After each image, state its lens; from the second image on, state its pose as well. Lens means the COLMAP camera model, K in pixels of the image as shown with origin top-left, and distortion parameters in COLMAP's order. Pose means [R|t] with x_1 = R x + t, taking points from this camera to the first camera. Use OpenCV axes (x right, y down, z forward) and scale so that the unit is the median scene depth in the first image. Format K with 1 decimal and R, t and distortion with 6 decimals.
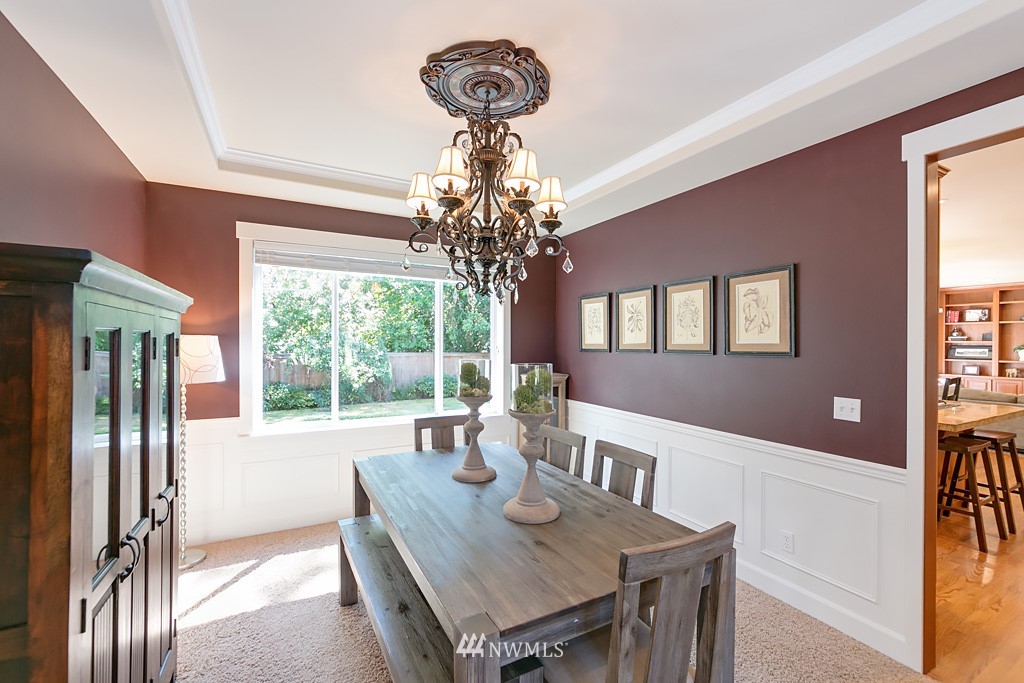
lens RADIAL K [[430.7, 0, 512.0], [0, 430.7, 341.5], [0, 0, 1]] dist [0.001629, 0.000135]
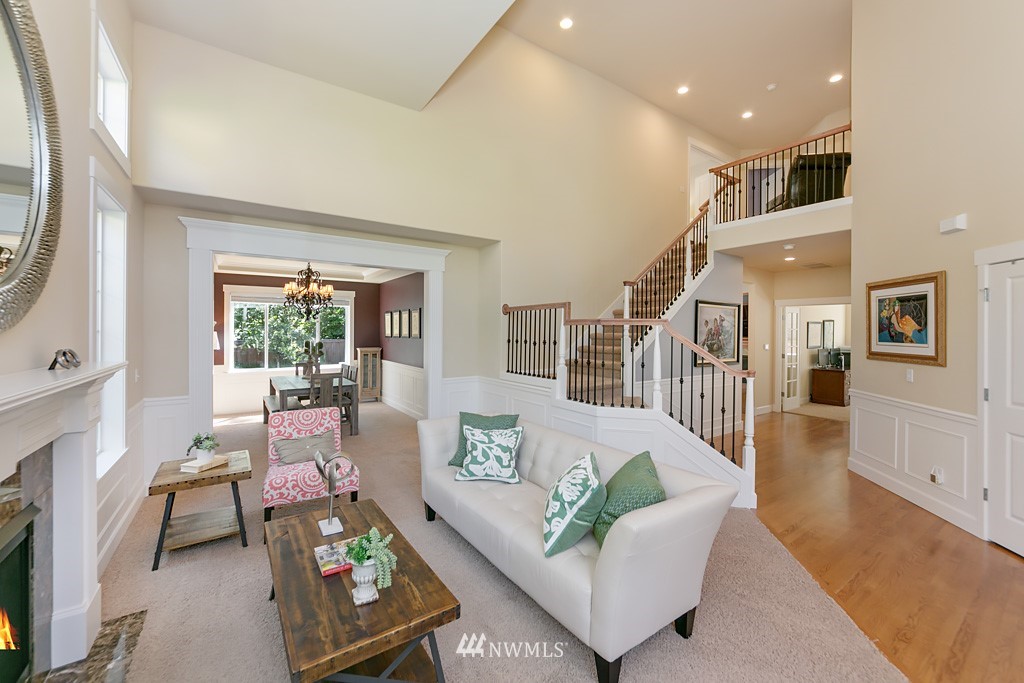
lens RADIAL K [[405.2, 0, 512.0], [0, 405.2, 341.5], [0, 0, 1]] dist [-0.001850, -0.000220]
pose [[0.994183, -0.001938, 0.107688, 0.718161], [-0.000787, 0.999681, 0.025255, -0.011578], [-0.107702, -0.025193, 0.993864, -1.395279]]
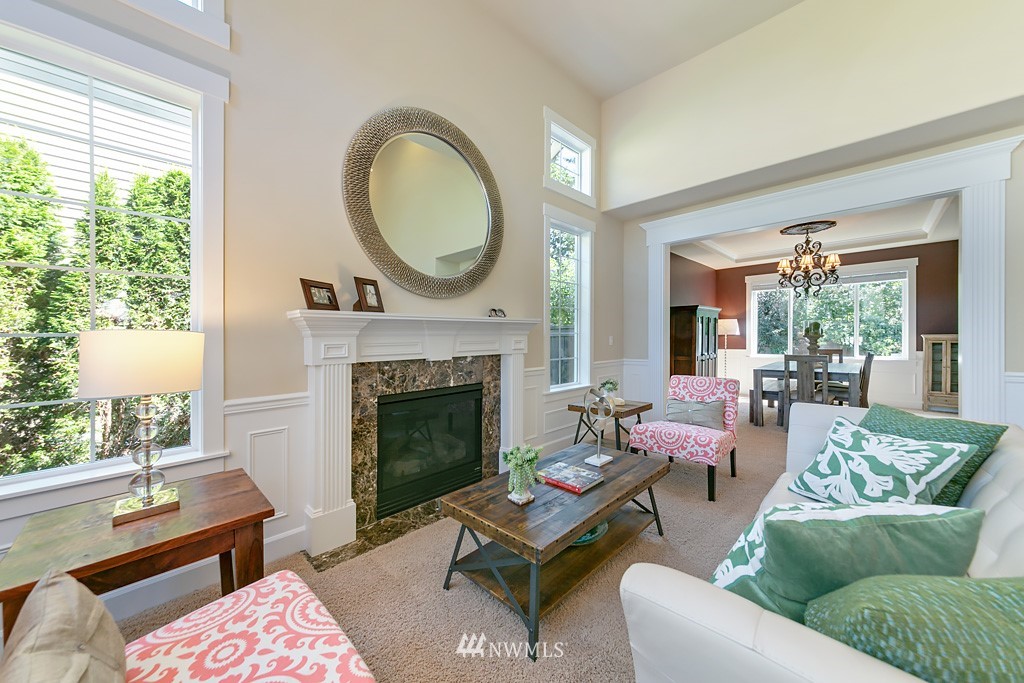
lens RADIAL K [[367.4, 0, 512.0], [0, 367.4, 341.5], [0, 0, 1]] dist [-0.000045, -0.000005]
pose [[0.291883, -0.002067, -0.956452, 1.096311], [0.014420, 0.999894, 0.002240, 0.097520], [0.956345, -0.014446, 0.291881, -1.031495]]
